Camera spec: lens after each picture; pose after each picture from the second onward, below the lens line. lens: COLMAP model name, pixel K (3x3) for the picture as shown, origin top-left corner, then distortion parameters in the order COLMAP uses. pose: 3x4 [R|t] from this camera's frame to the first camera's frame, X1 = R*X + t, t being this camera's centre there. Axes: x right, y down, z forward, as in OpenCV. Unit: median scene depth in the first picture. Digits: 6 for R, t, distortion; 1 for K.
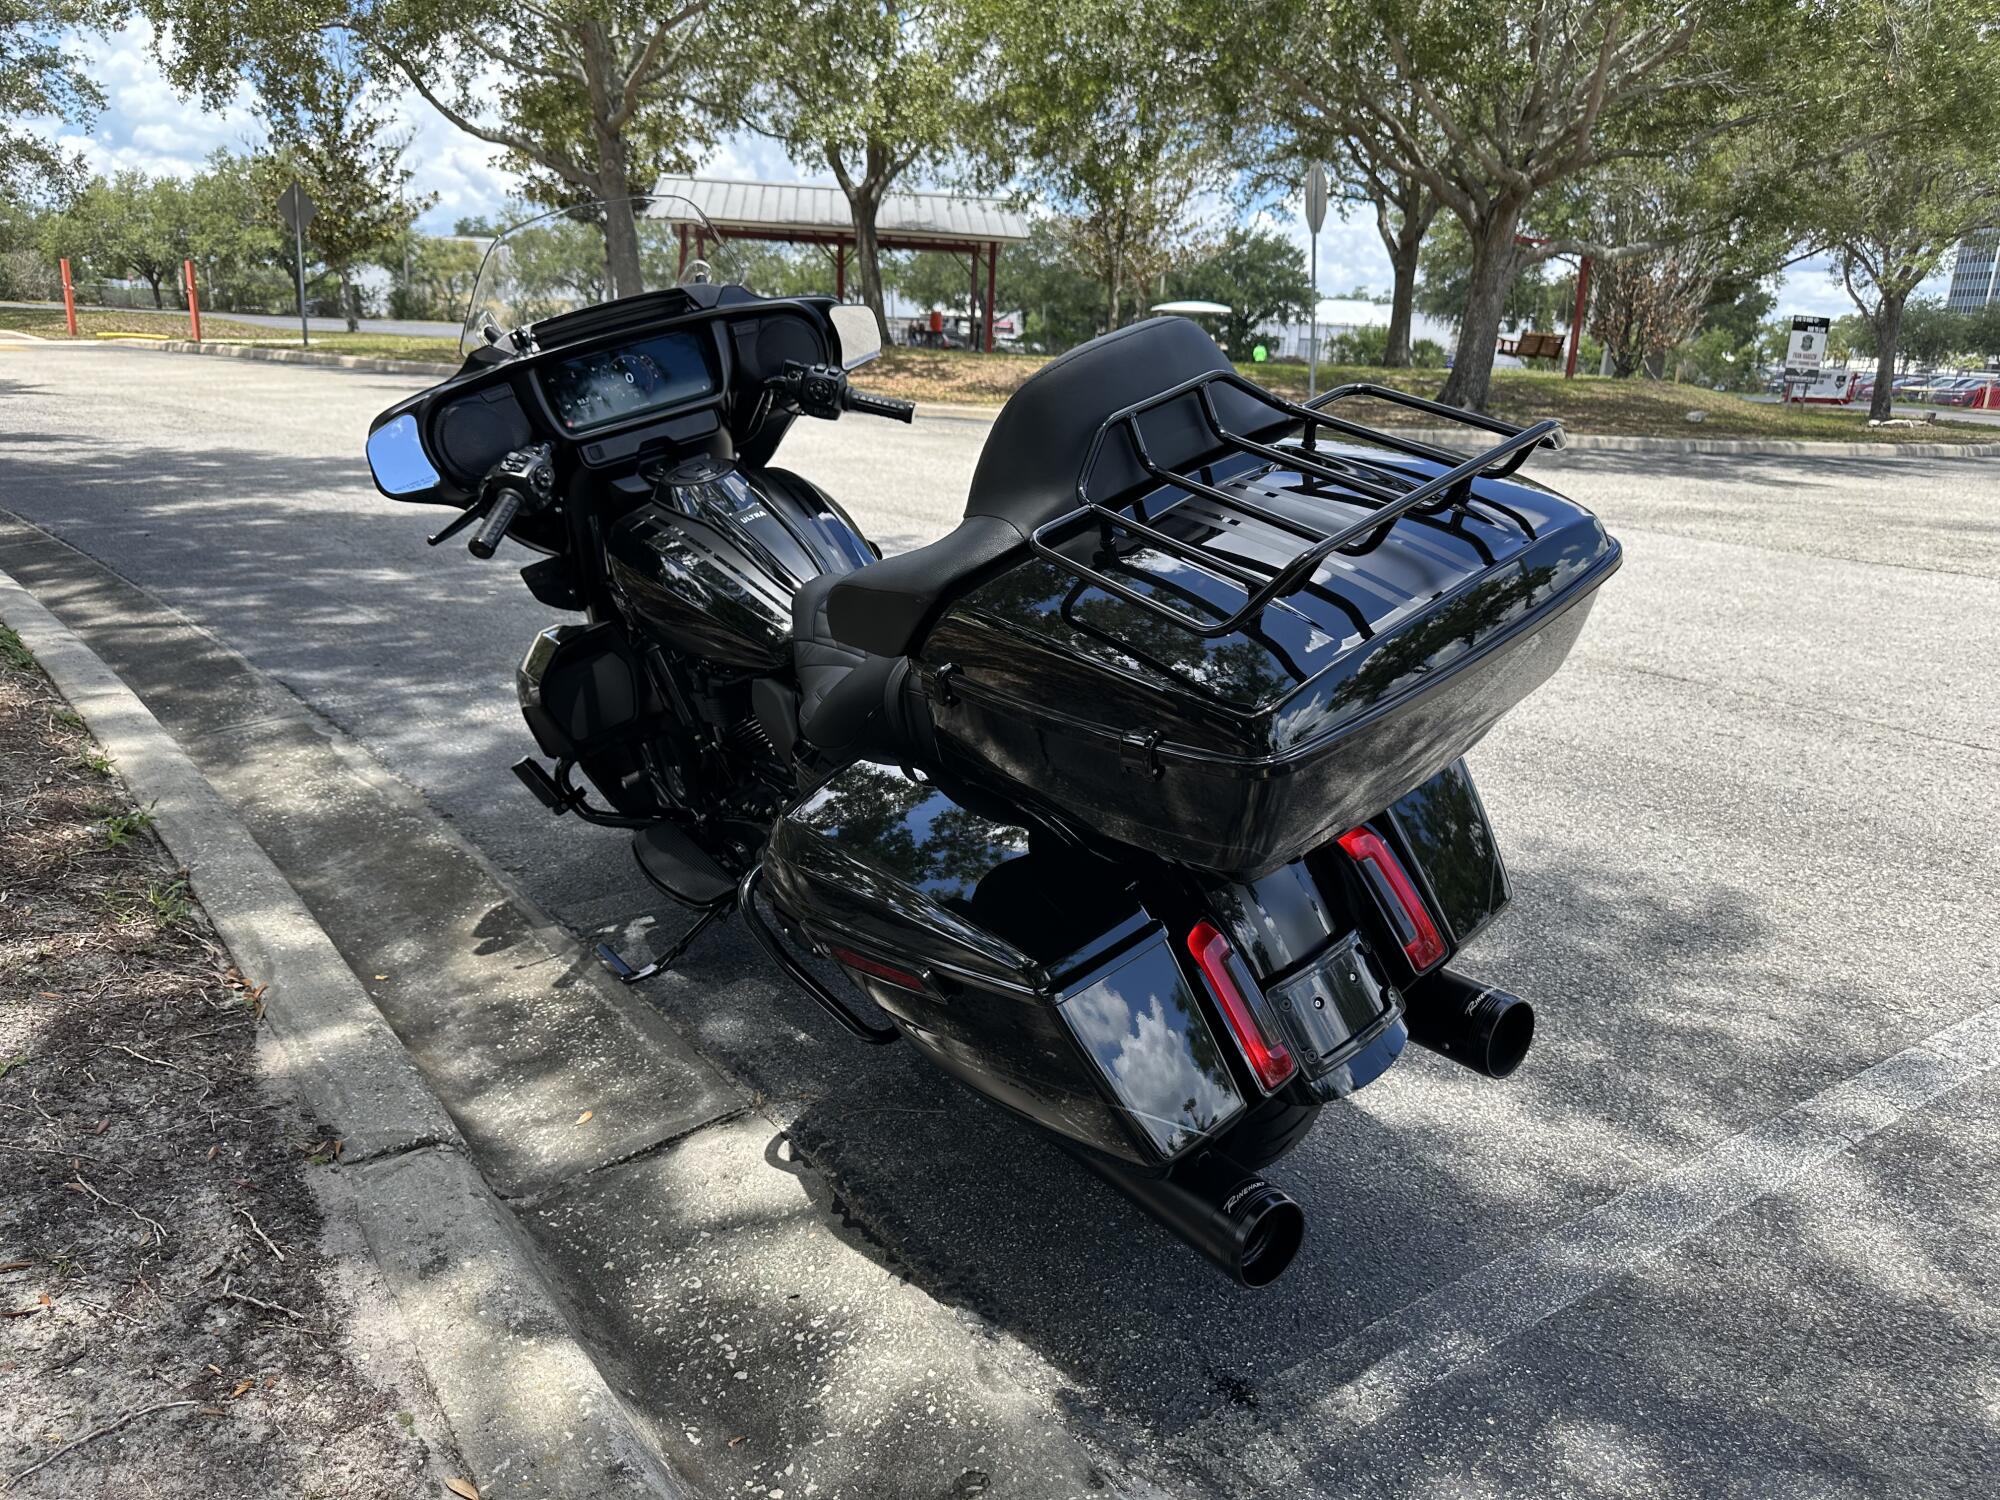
lens RADIAL K [[1439.0, 0, 1012.6], [0, 1439.0, 737.7], [0, 0, 1]] dist [-0.013315, -0.006654]
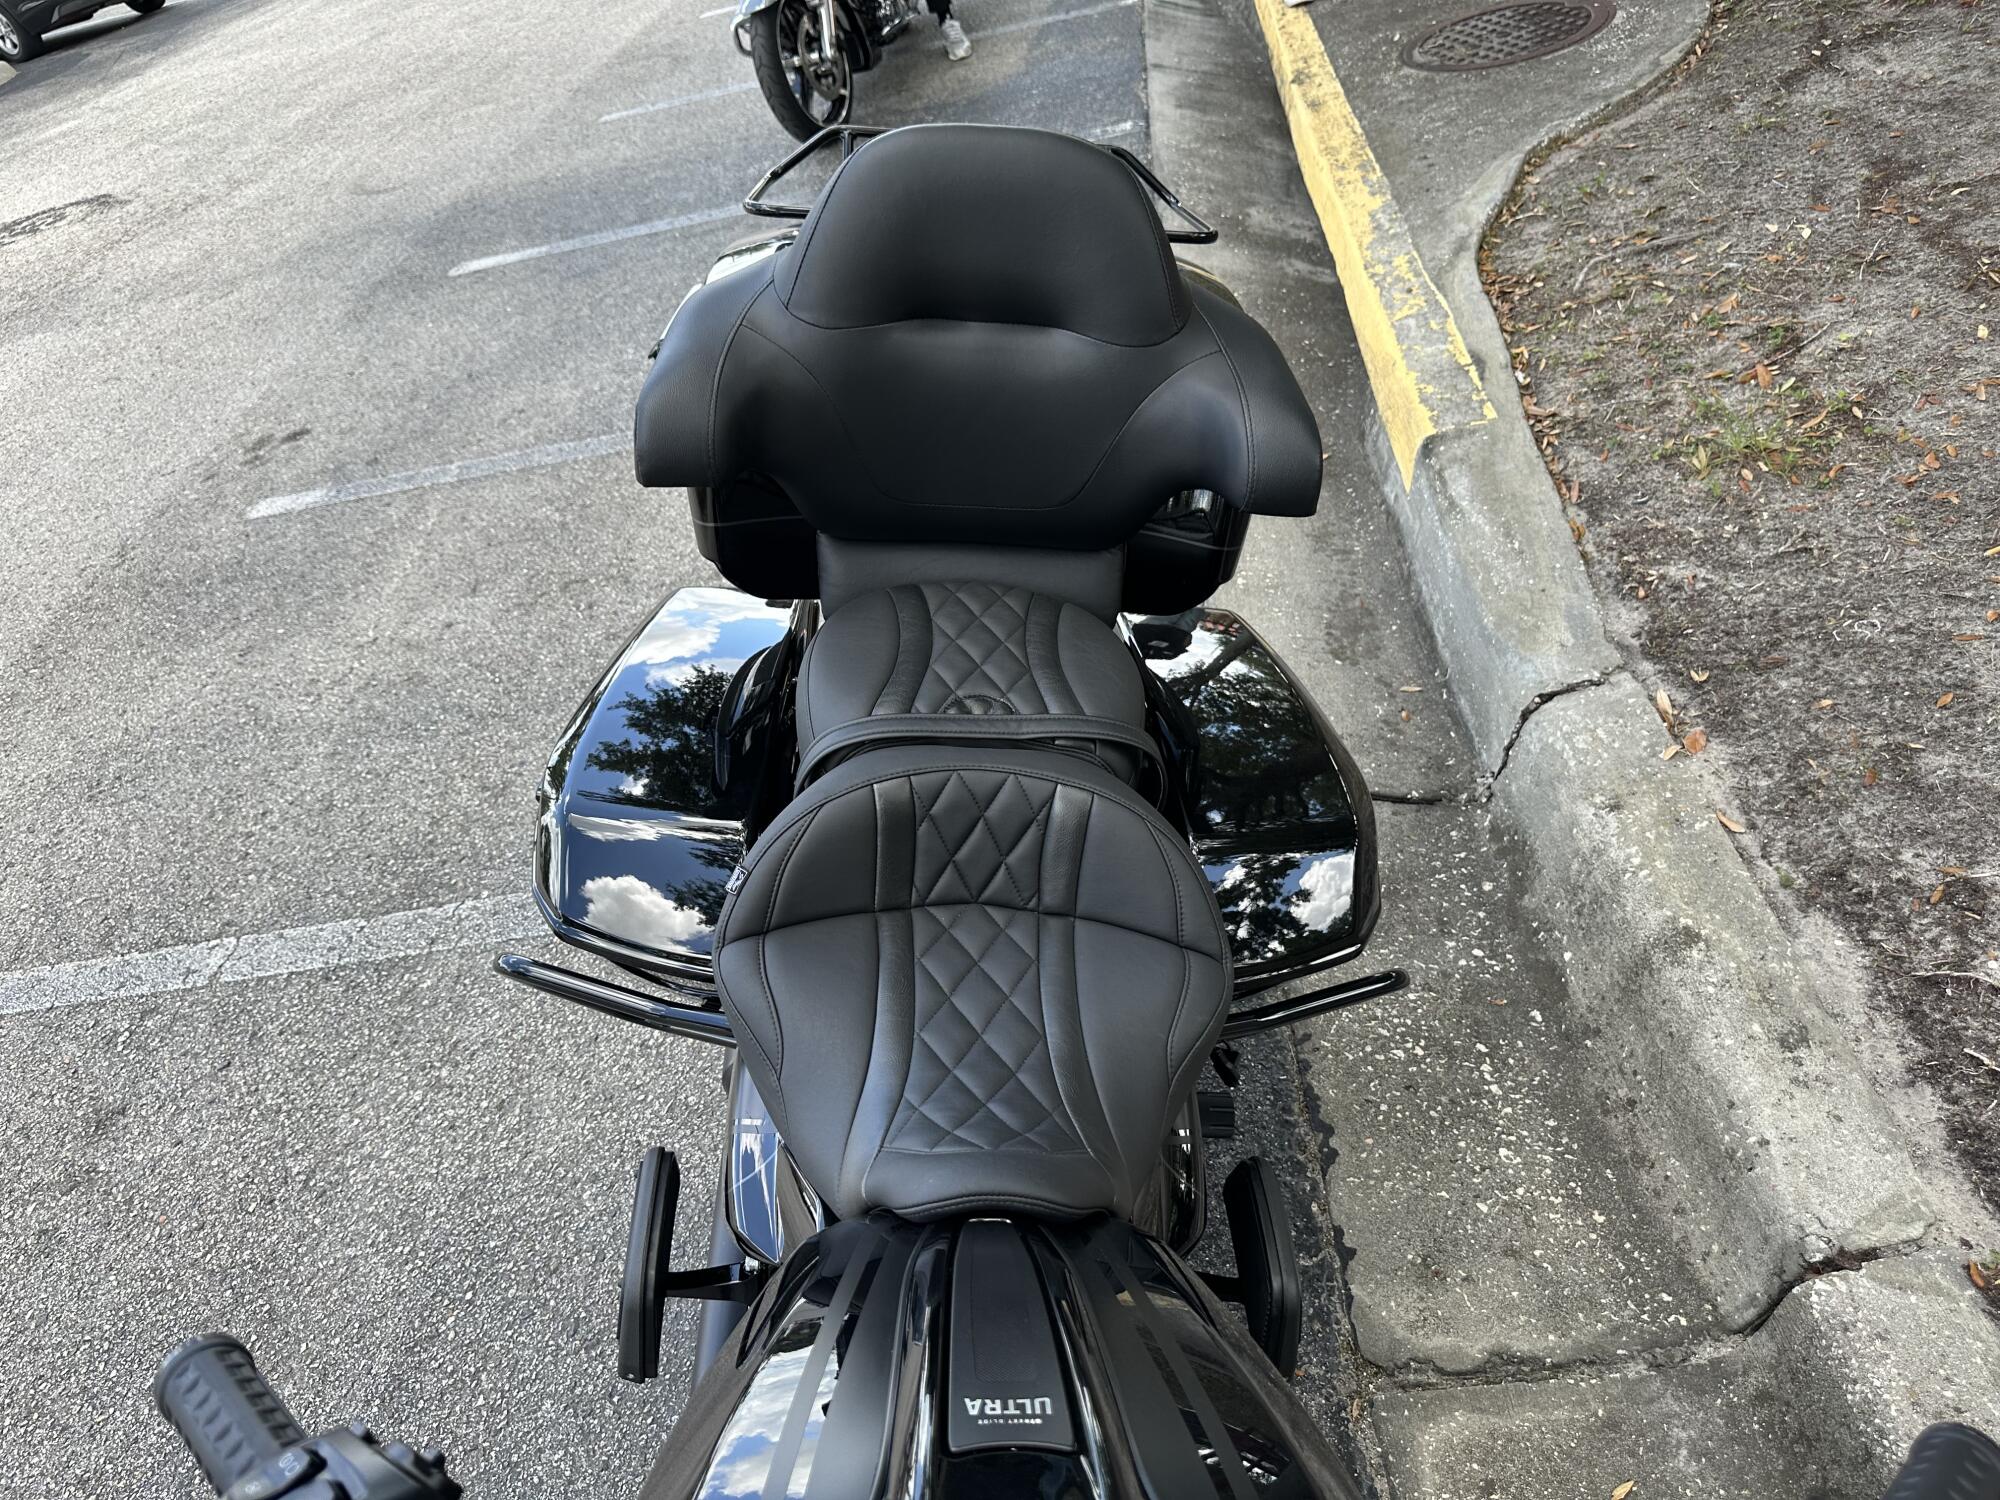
lens RADIAL K [[1439.0, 0, 1012.6], [0, 1439.0, 737.7], [0, 0, 1]] dist [-0.013315, -0.006654]
pose [[-0.809759, -0.247887, 0.531830, -0.028821], [0.341185, 0.538483, 0.770473, -0.043384], [-0.477372, 0.805350, -0.351466, 0.093403]]
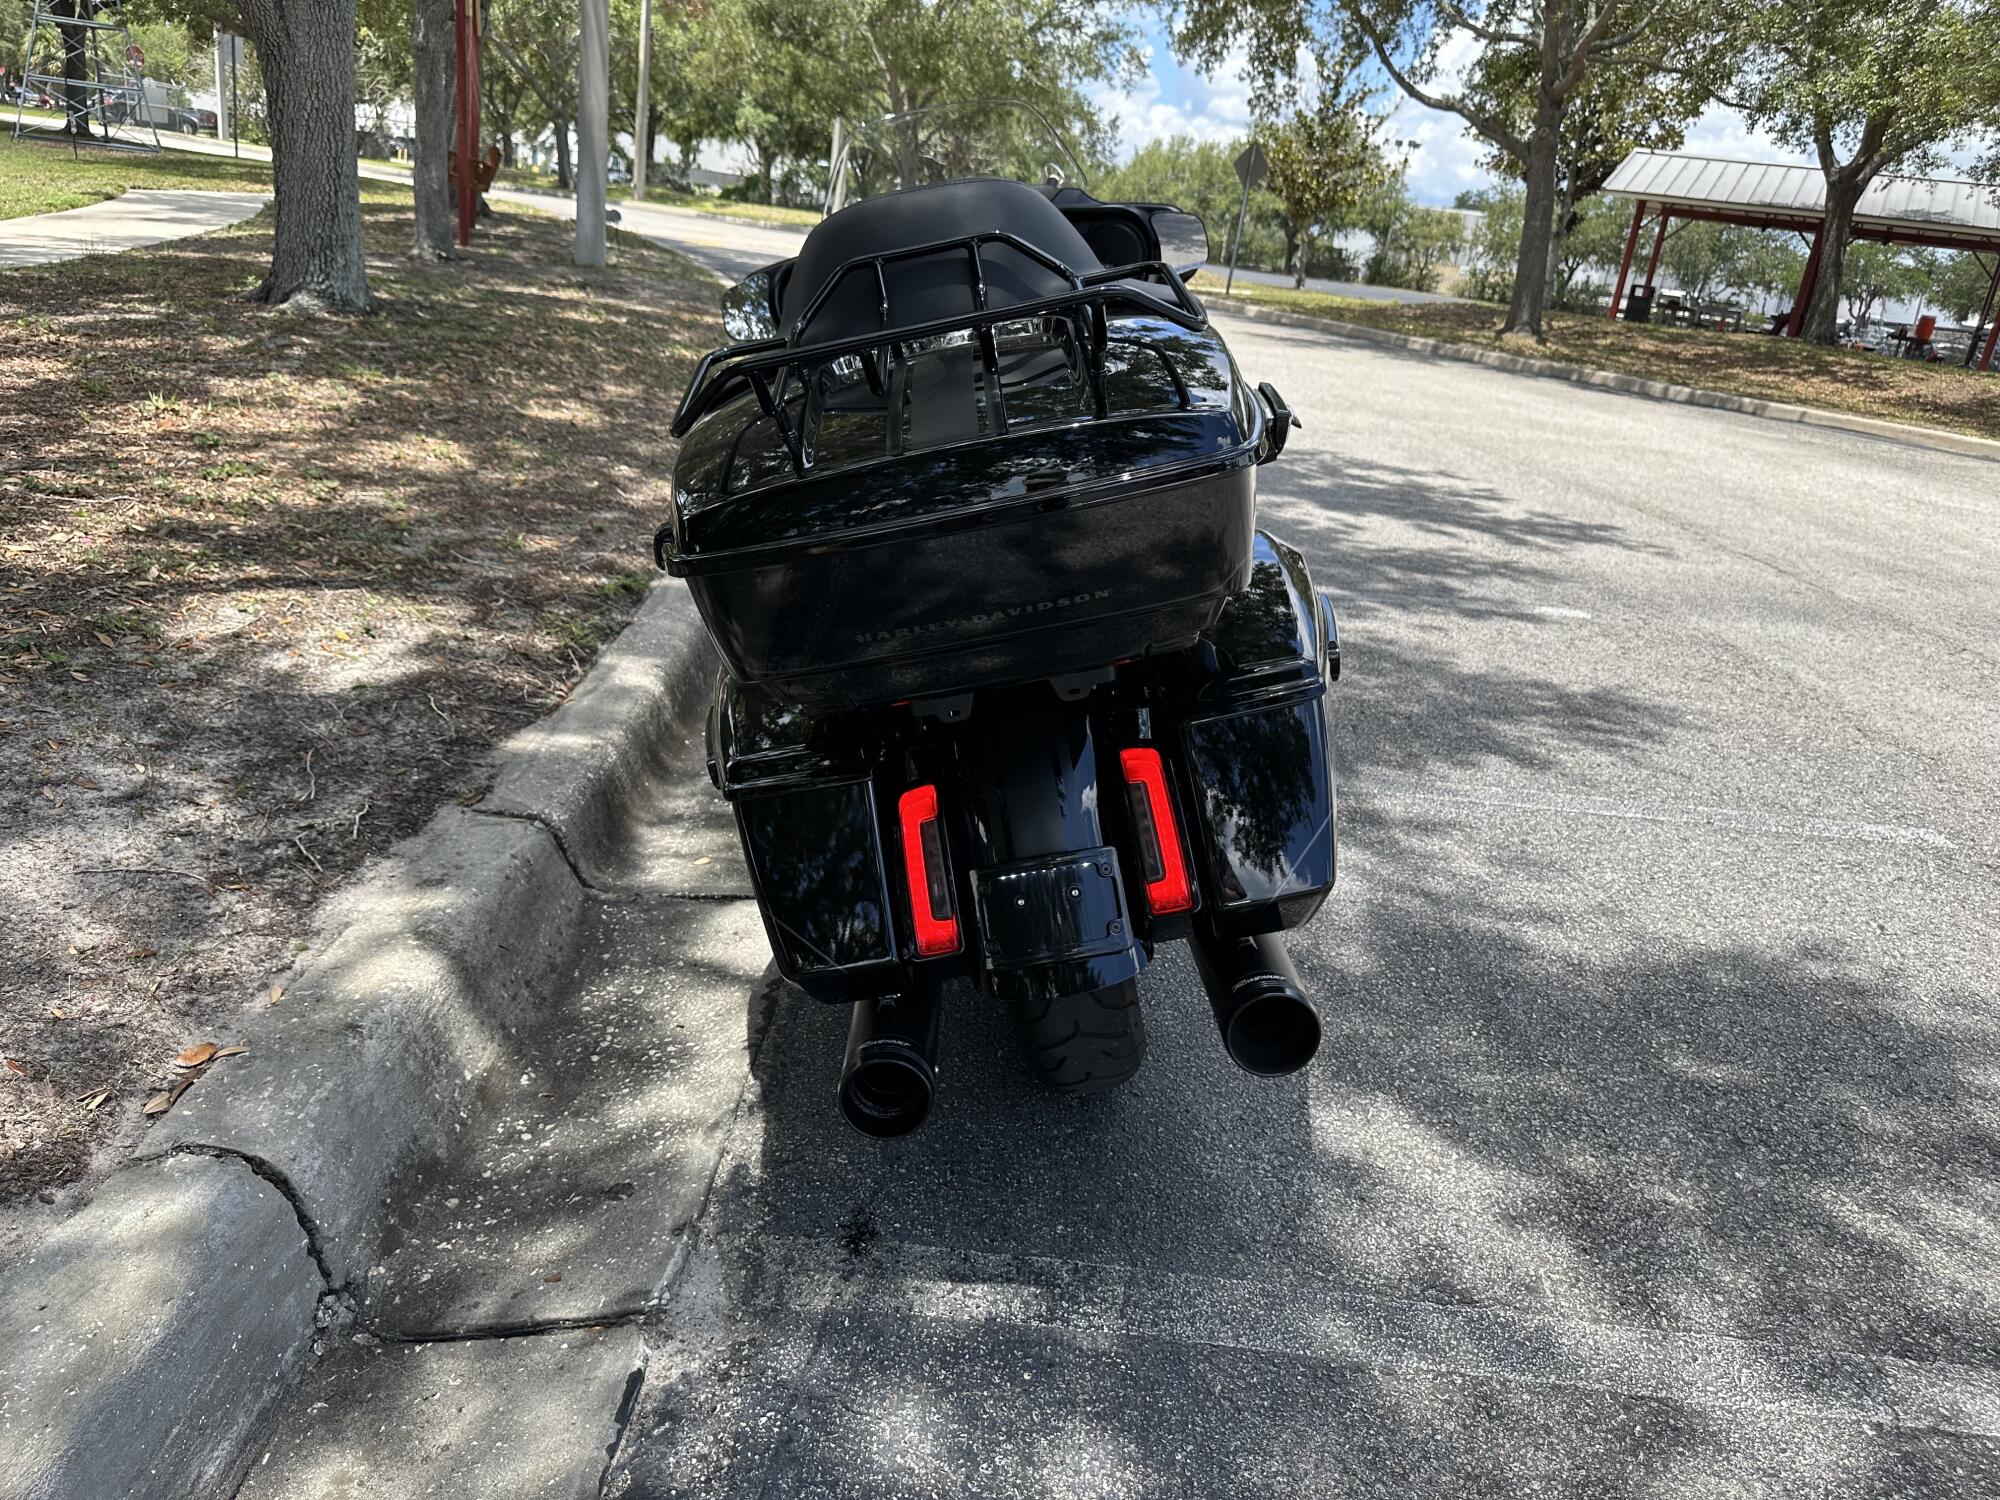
lens RADIAL K [[1439.0, 0, 1012.6], [0, 1439.0, 737.7], [0, 0, 1]] dist [-0.013315, -0.006654]
pose [[0.797680, 0.244647, -0.551229, 0.046722], [-0.236976, 0.967654, 0.086539, -0.000136], [0.554571, 0.061597, 0.829854, 0.012383]]
